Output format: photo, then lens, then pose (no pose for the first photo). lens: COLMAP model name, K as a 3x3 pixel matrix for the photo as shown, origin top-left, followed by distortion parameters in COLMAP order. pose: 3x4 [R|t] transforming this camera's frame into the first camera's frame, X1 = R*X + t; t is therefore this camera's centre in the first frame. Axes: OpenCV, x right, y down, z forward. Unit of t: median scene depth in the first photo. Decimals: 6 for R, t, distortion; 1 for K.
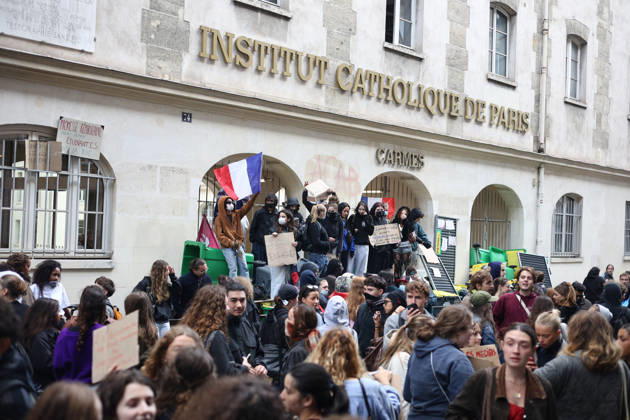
lens RADIAL K [[878.2, 0, 312.9], [0, 878.2, 210.9], [0, 0, 1]] dist [-0.005493, 0.000000]
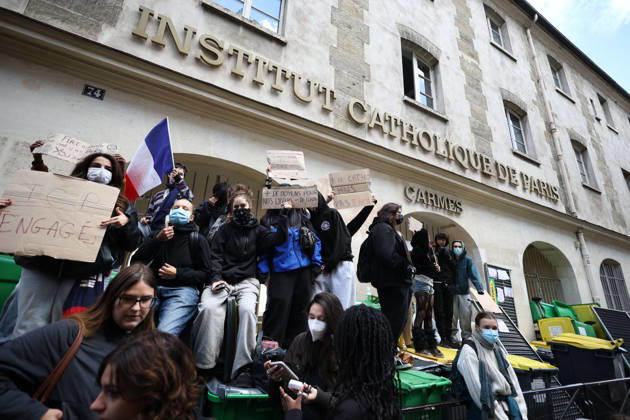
lens RADIAL K [[291.0, 0, 313.4], [0, 291.0, 209.7], [0, 0, 1]] dist [-0.002228, 0.000449]
pose [[0.935954, -0.106075, -0.335766, 0.076168], [-0.001892, 0.952018, -0.306037, 0.047135], [0.352118, 0.287072, 0.890844, 0.626330]]
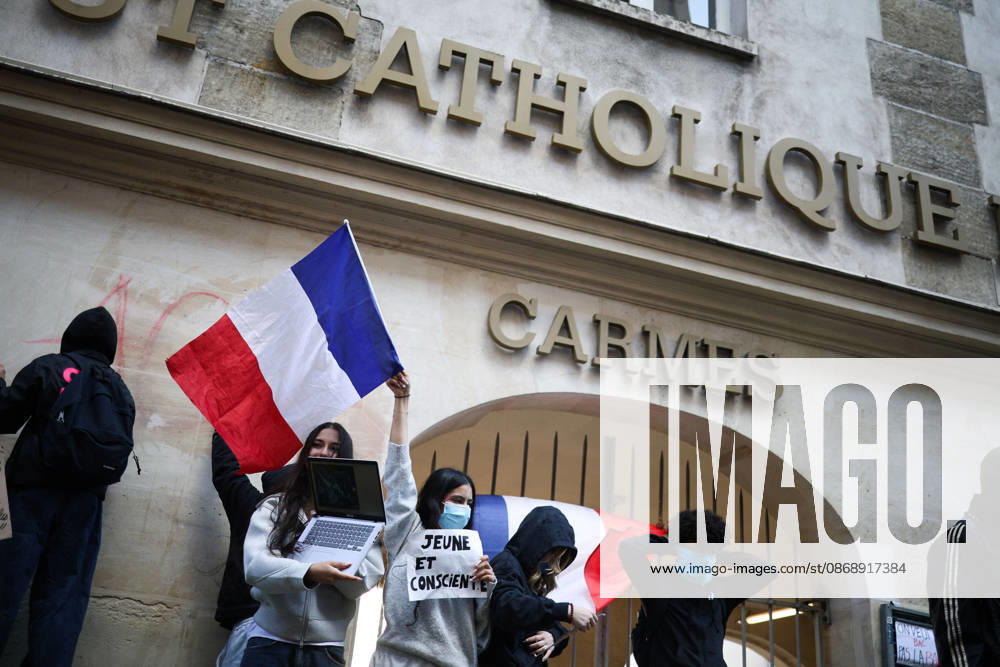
lens RADIAL K [[1001.1, 0, 502.7], [0, 1001.1, 327.2], [0, 0, 1]] dist [0.008824, 0.000000]
pose [[0.856099, -0.187409, -0.481635, 0.194983], [-0.036569, 0.907633, -0.418169, 0.053260], [0.515516, 0.375606, 0.770171, 0.711509]]
